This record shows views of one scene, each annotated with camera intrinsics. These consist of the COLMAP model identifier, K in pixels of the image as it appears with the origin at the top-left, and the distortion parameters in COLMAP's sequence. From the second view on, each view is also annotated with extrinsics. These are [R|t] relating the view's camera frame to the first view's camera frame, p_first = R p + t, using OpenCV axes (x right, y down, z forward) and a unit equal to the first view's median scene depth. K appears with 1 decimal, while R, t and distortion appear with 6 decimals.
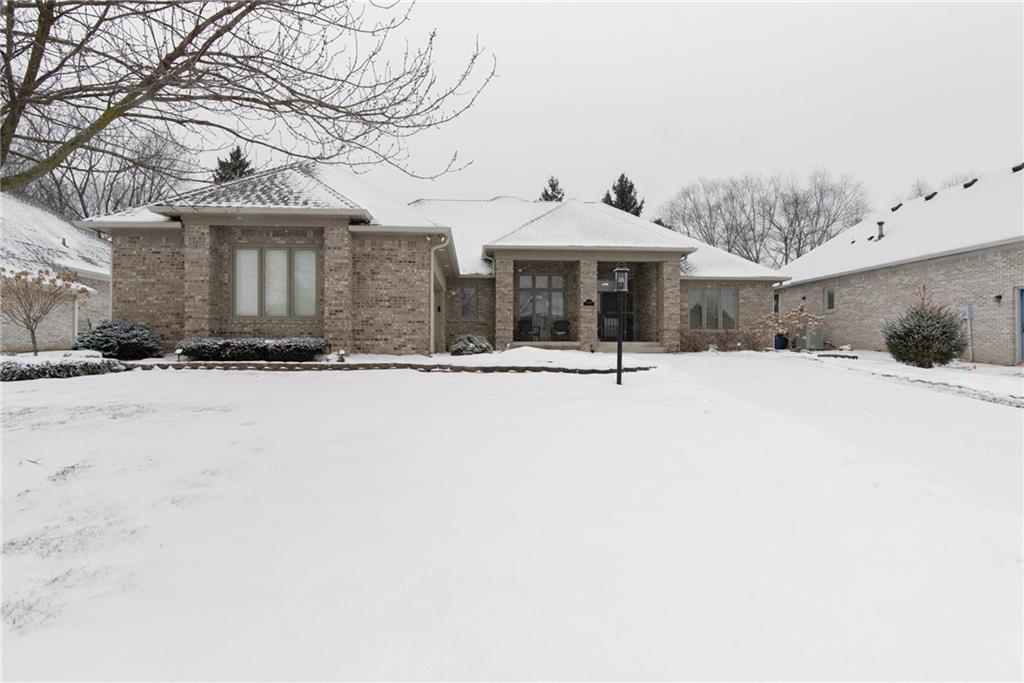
lens RADIAL K [[548.0, 0, 512.0], [0, 548.0, 341.5], [0, 0, 1]] dist [-0.001973, 0.000158]
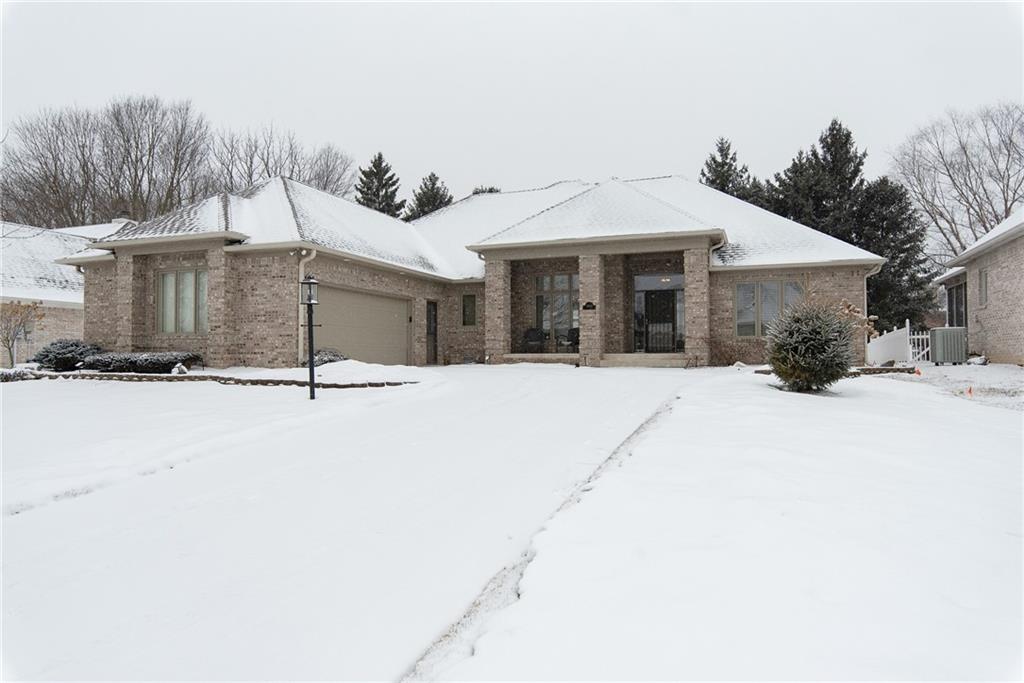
lens RADIAL K [[680.1, 0, 512.0], [0, 680.1, 341.5], [0, 0, 1]] dist [-0.000167, -0.000430]
pose [[0.904557, -0.011872, -0.426187, 0.750697], [0.005217, 0.999846, -0.016780, -0.001470], [0.426321, 0.012955, 0.904479, 0.042034]]
